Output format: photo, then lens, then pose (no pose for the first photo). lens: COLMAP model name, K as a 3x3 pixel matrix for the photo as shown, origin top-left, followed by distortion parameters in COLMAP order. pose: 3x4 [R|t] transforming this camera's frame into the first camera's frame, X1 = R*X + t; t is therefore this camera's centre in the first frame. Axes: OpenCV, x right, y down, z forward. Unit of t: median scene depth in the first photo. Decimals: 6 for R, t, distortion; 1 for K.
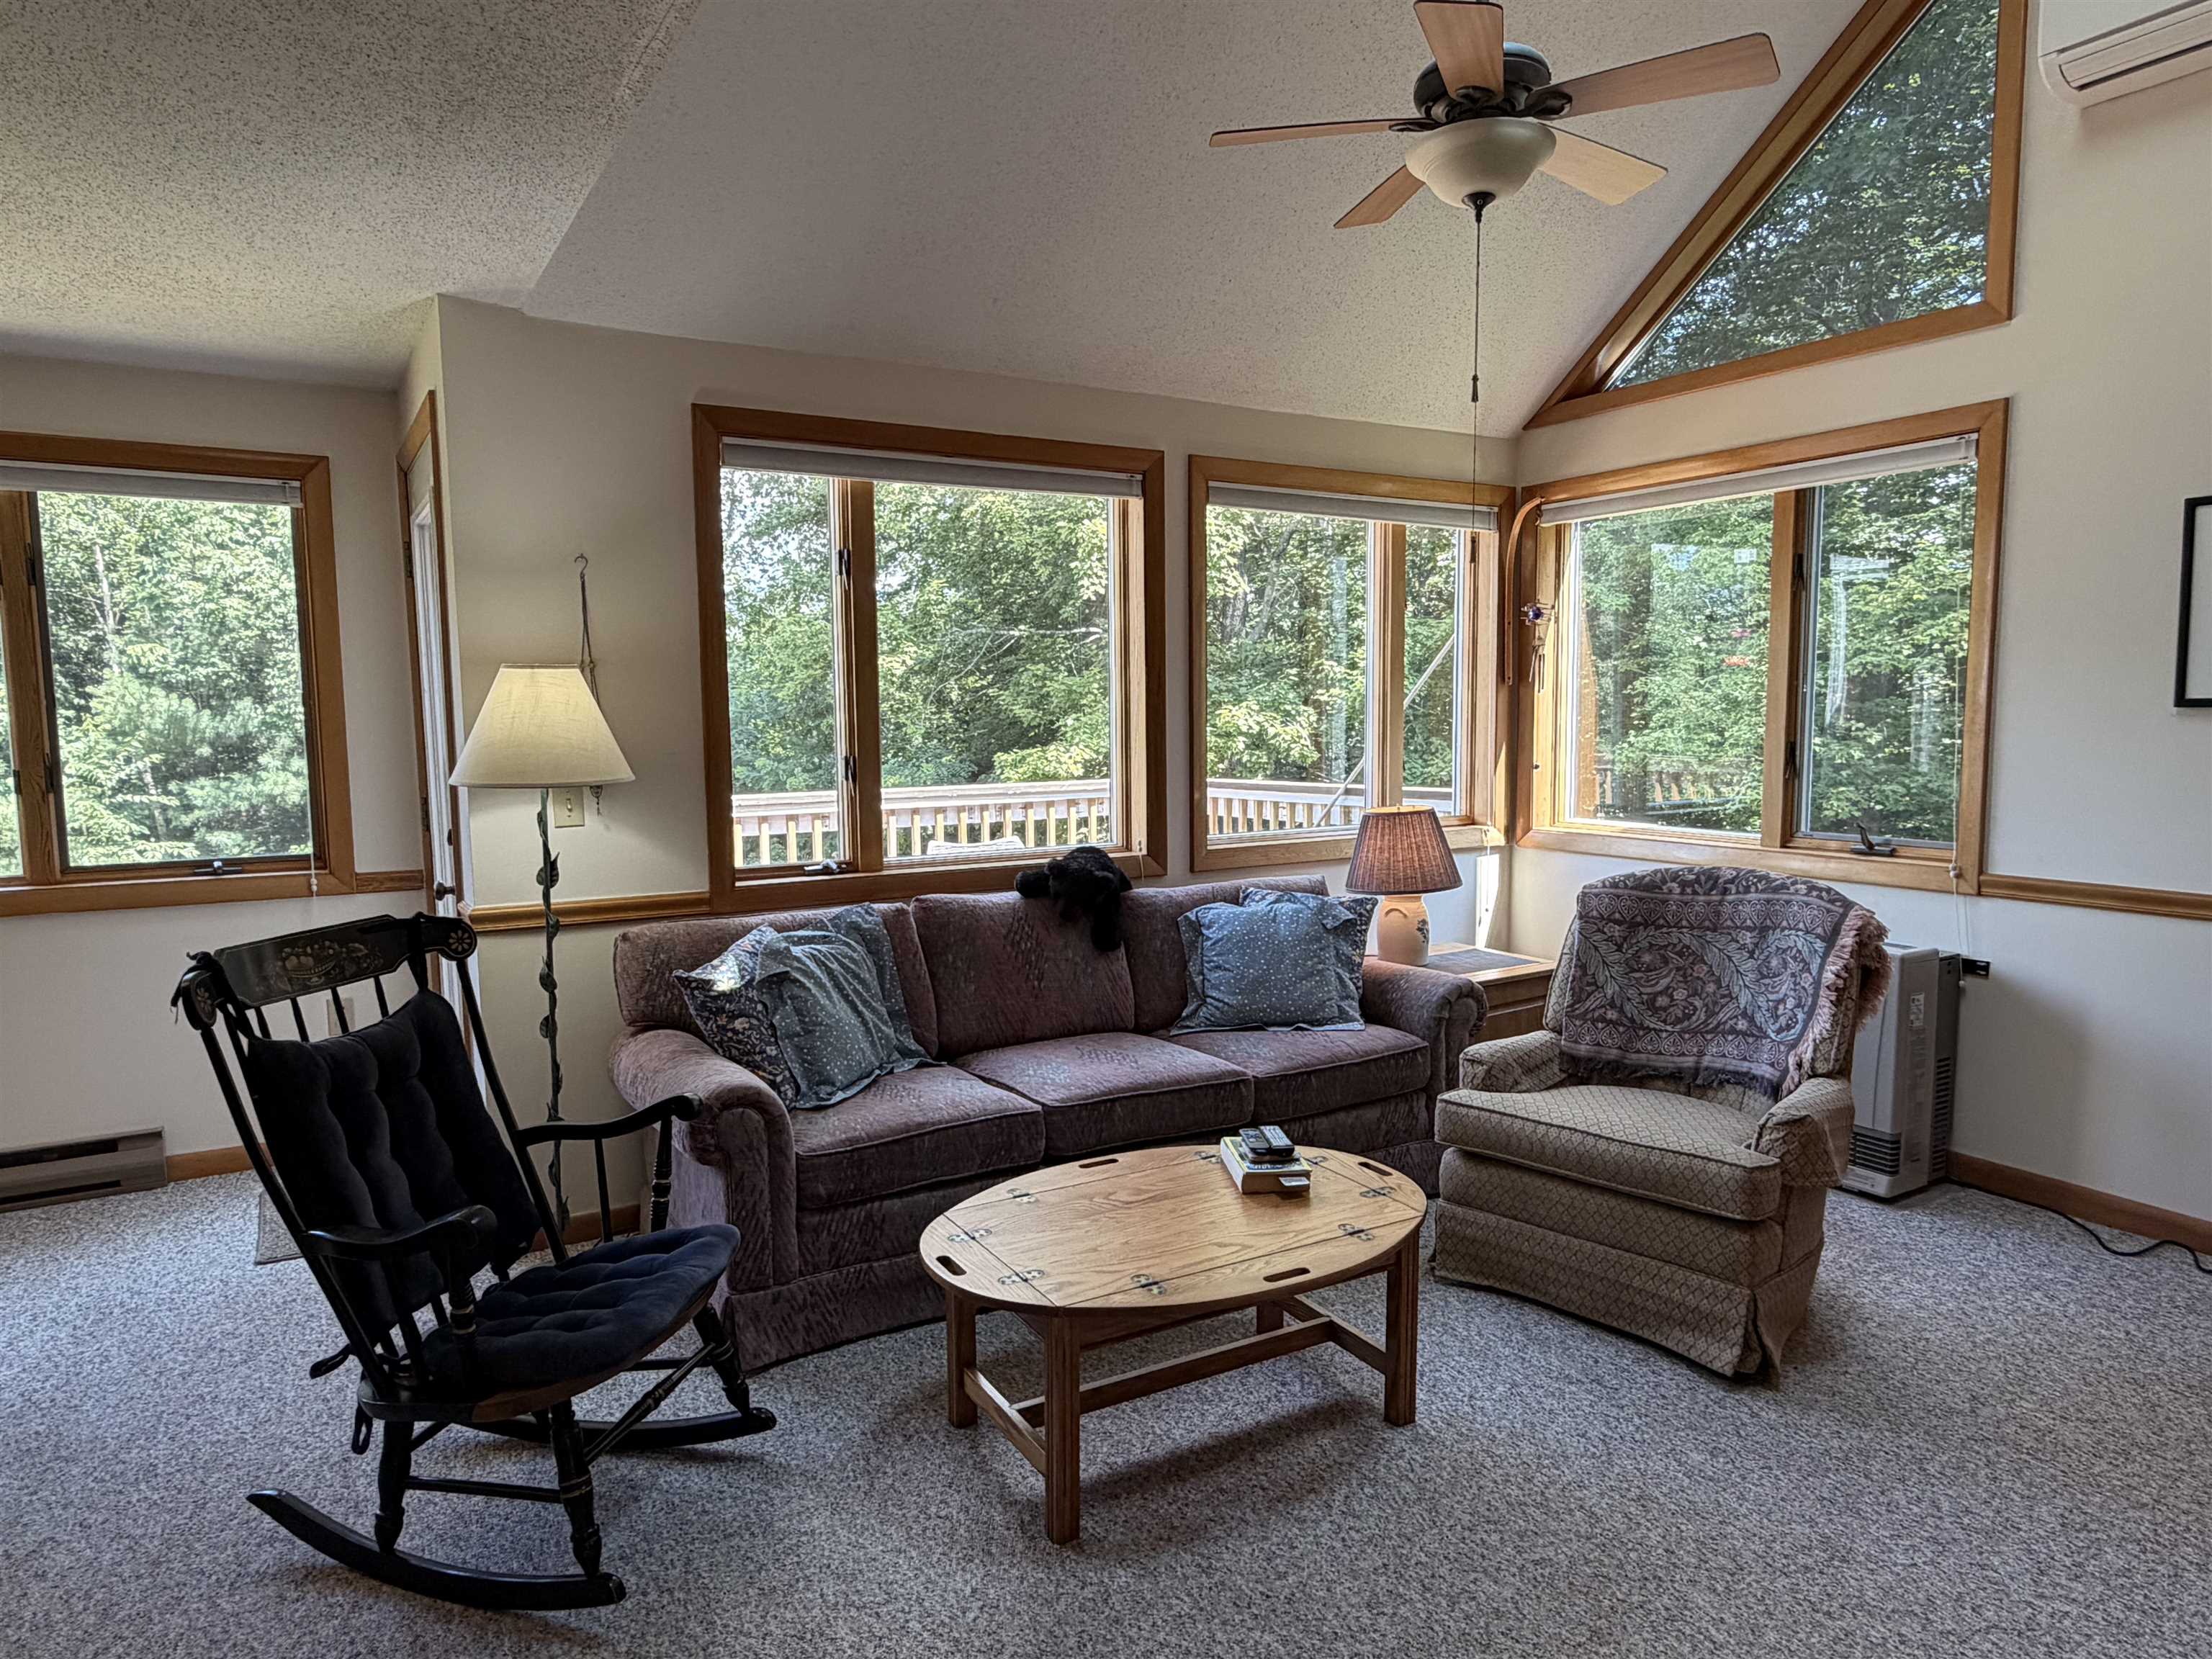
lens RADIAL K [[1357.3, 0, 1091.5], [0, 1357.3, 831.3], [0, 0, 1]] dist [-0.004687, 0.000894]
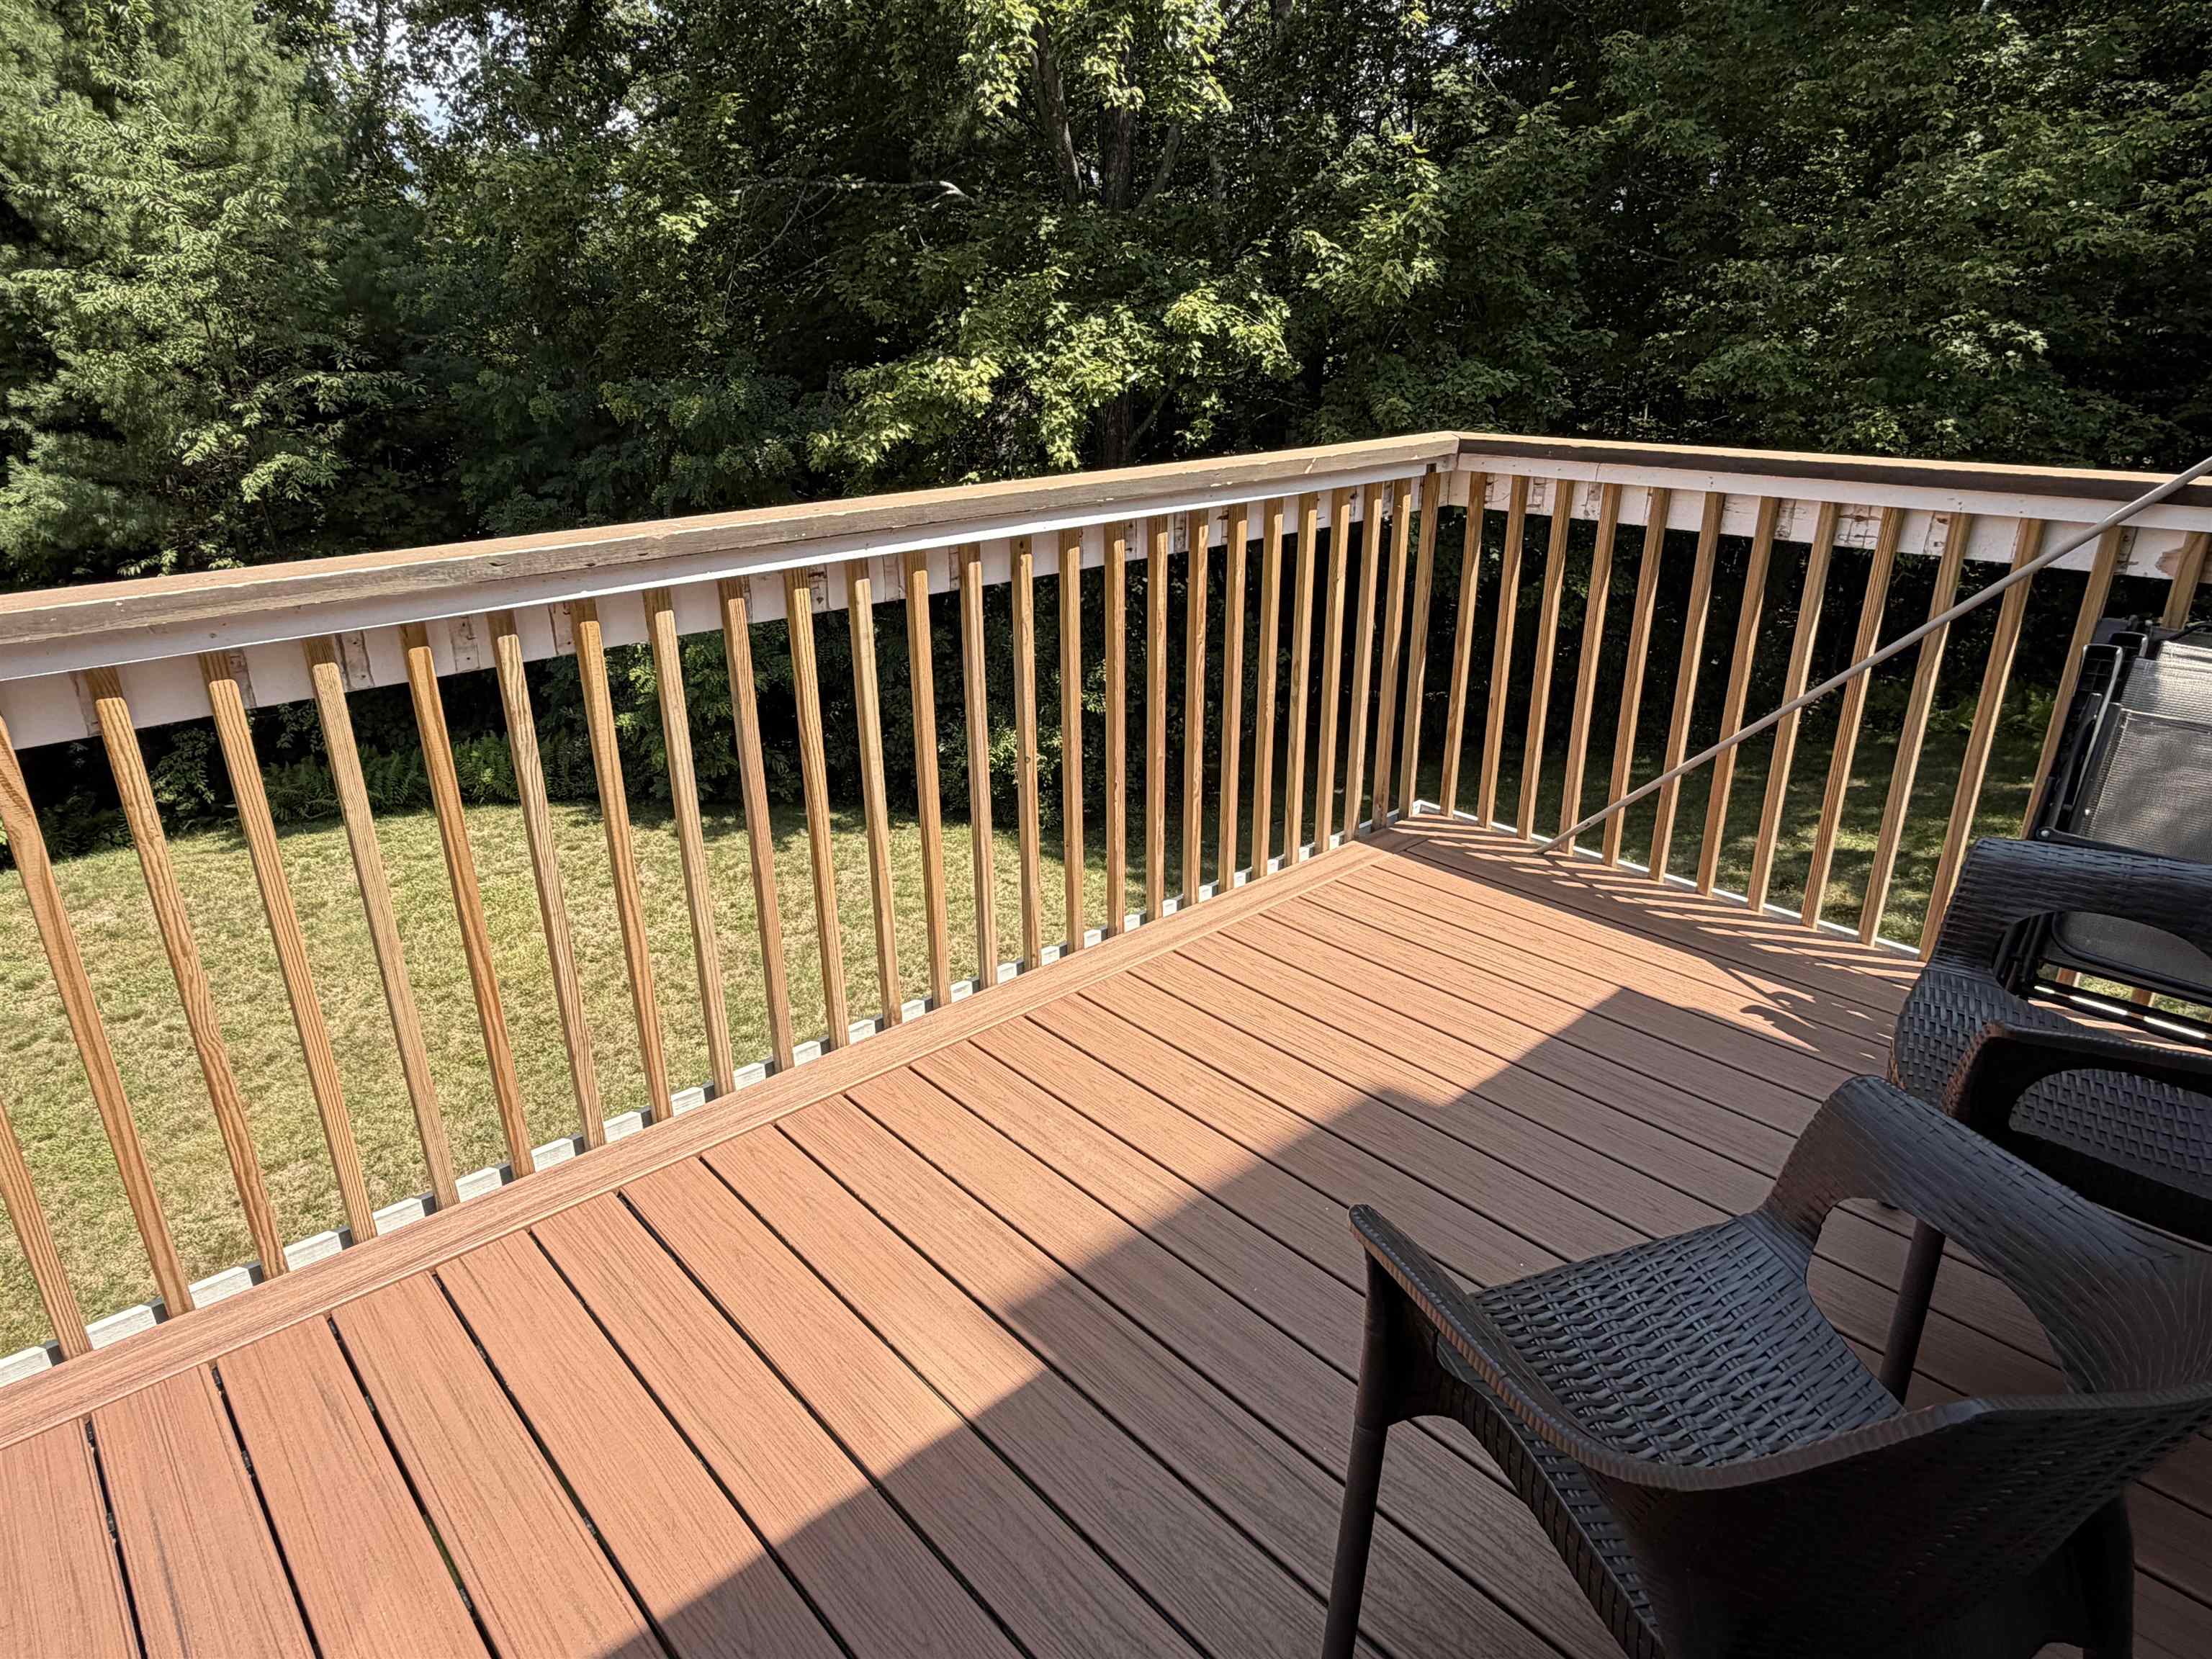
lens RADIAL K [[1317.6, 0, 1096.8], [0, 1317.6, 845.4], [0, 0, 1]] dist [-0.001853, 0.005084]
pose [[0.982144, -0.065972, 0.176182, -0.292784], [0.011599, 0.955949, 0.293302, -0.064094], [-0.187771, -0.286022, 0.939645, 0.938262]]
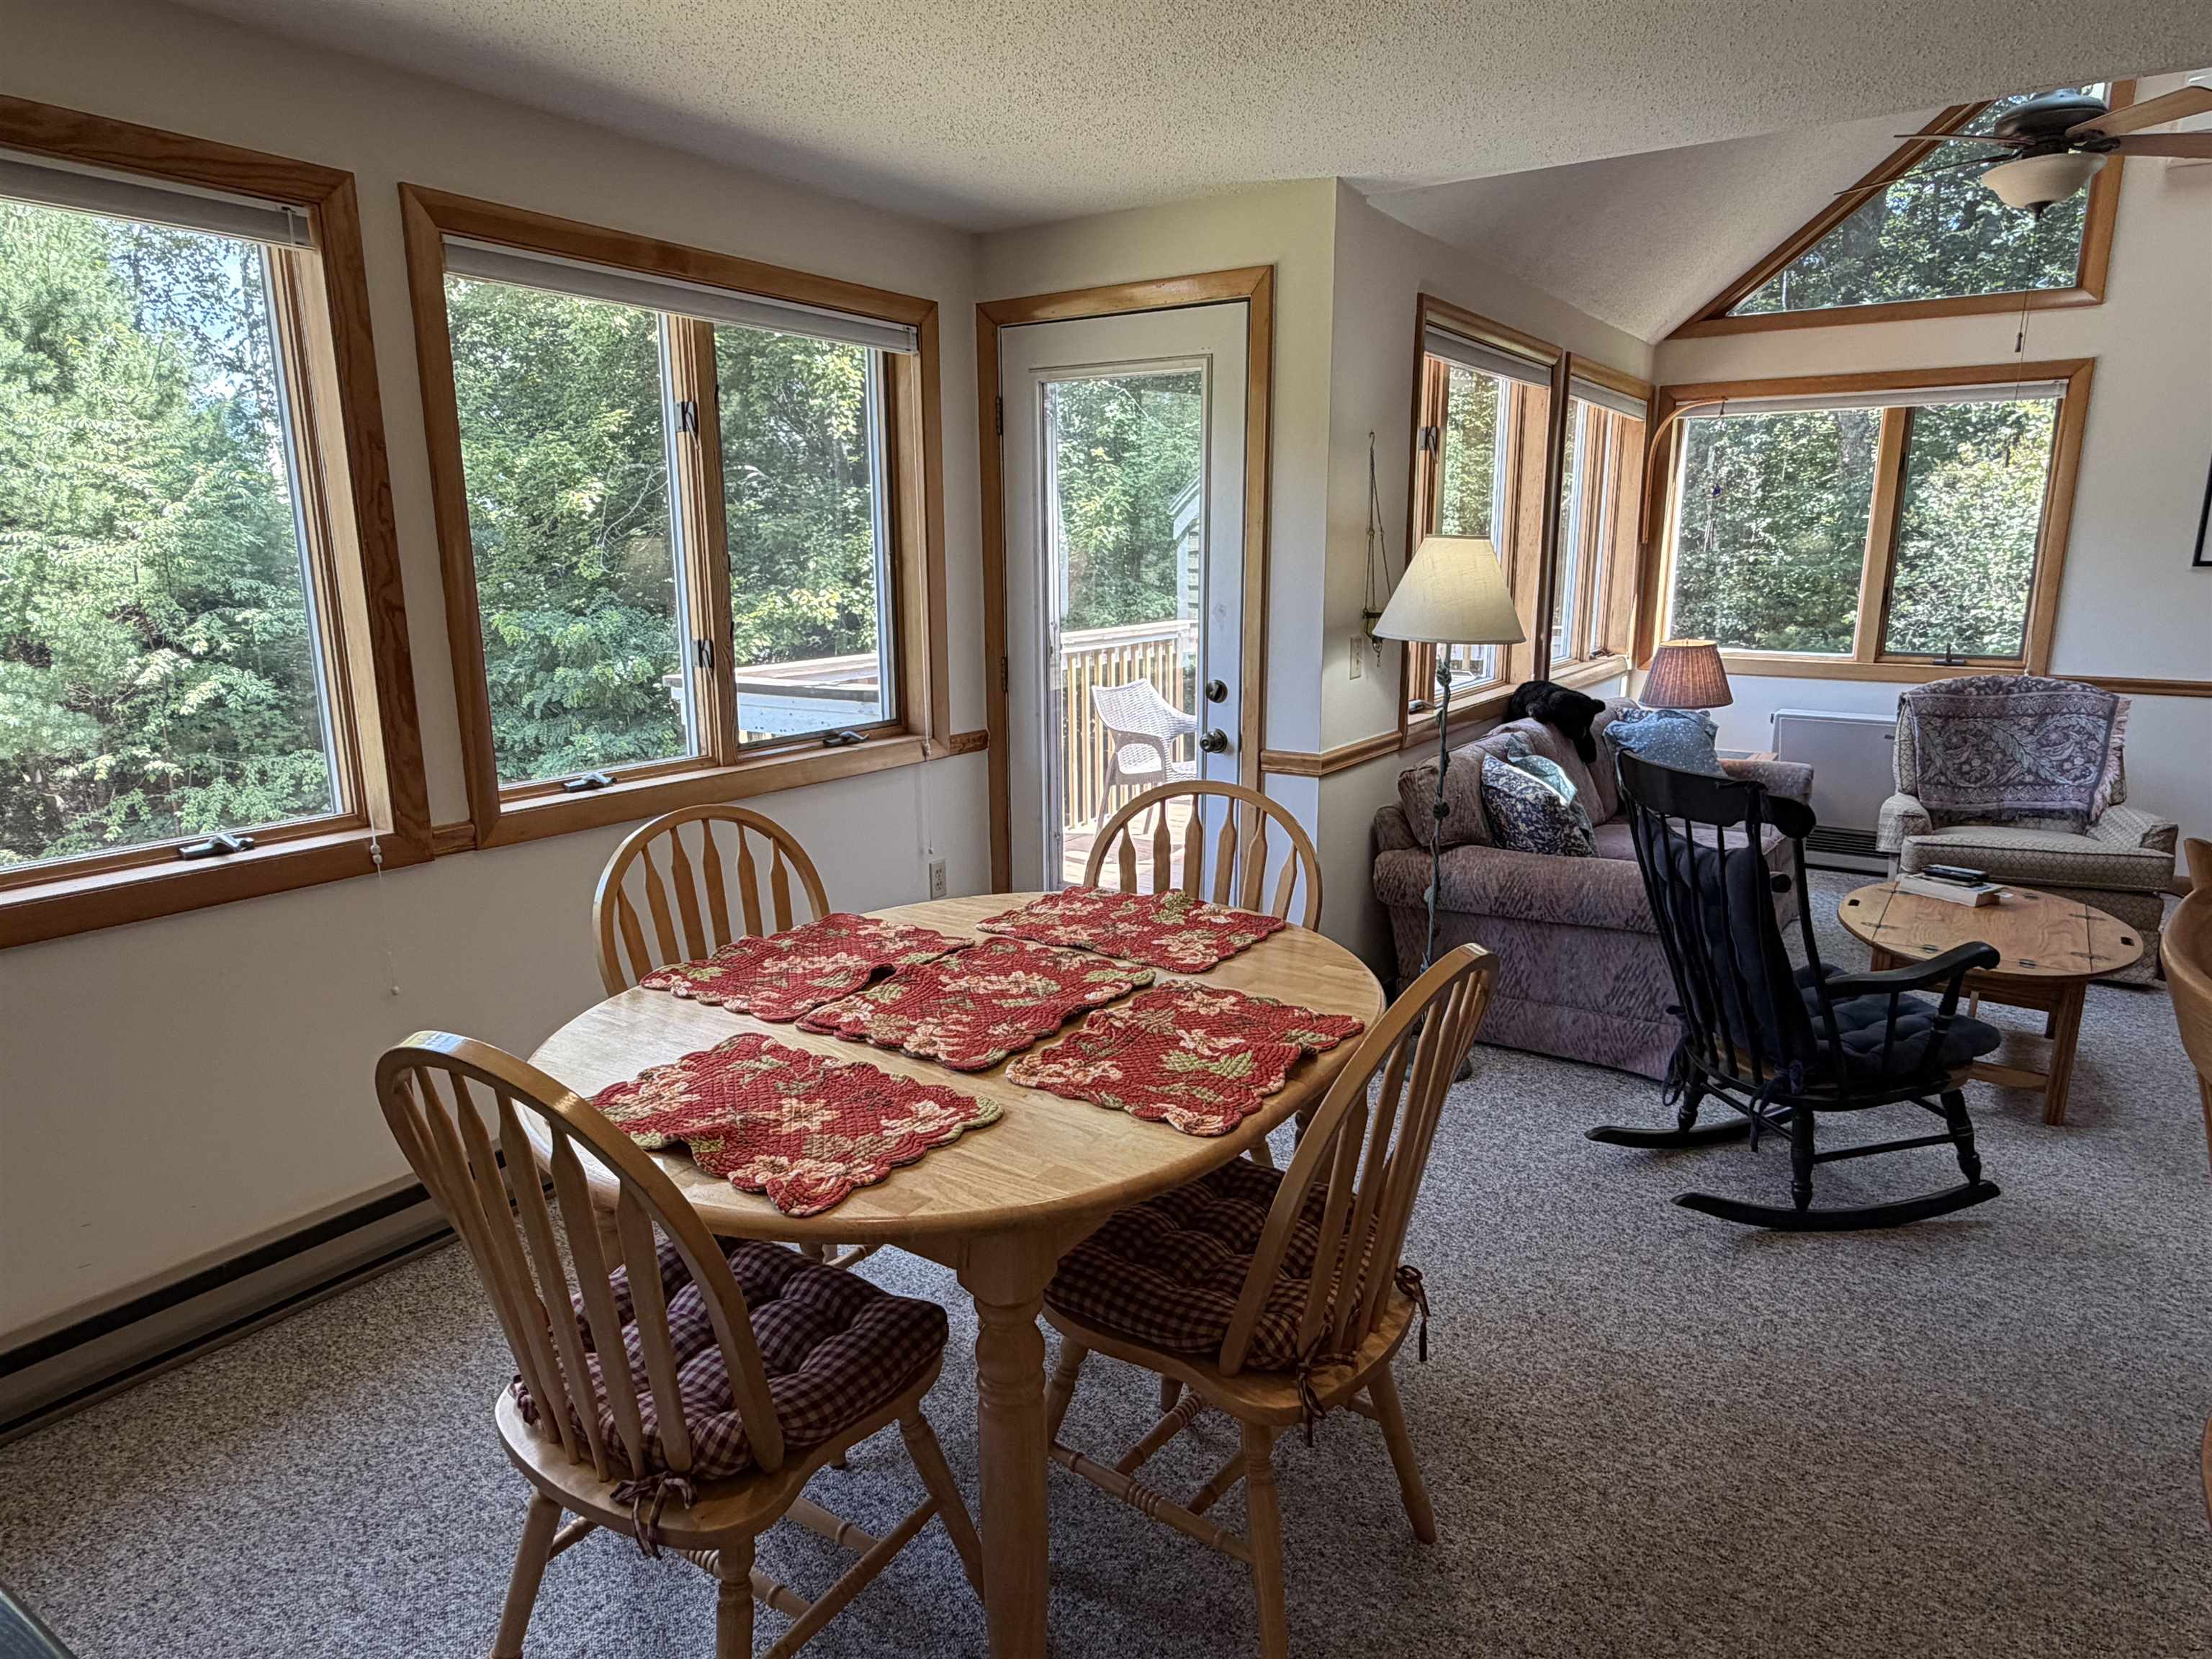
lens RADIAL K [[1317.6, 0, 1106.5], [0, 1317.6, 830.0], [0, 0, 1]] dist [-0.001853, 0.005084]
pose [[0.904948, -0.085334, 0.416879, -0.825939], [0.034095, 0.991077, 0.128859, -0.020489], [-0.424155, -0.102397, 0.899782, 0.073397]]
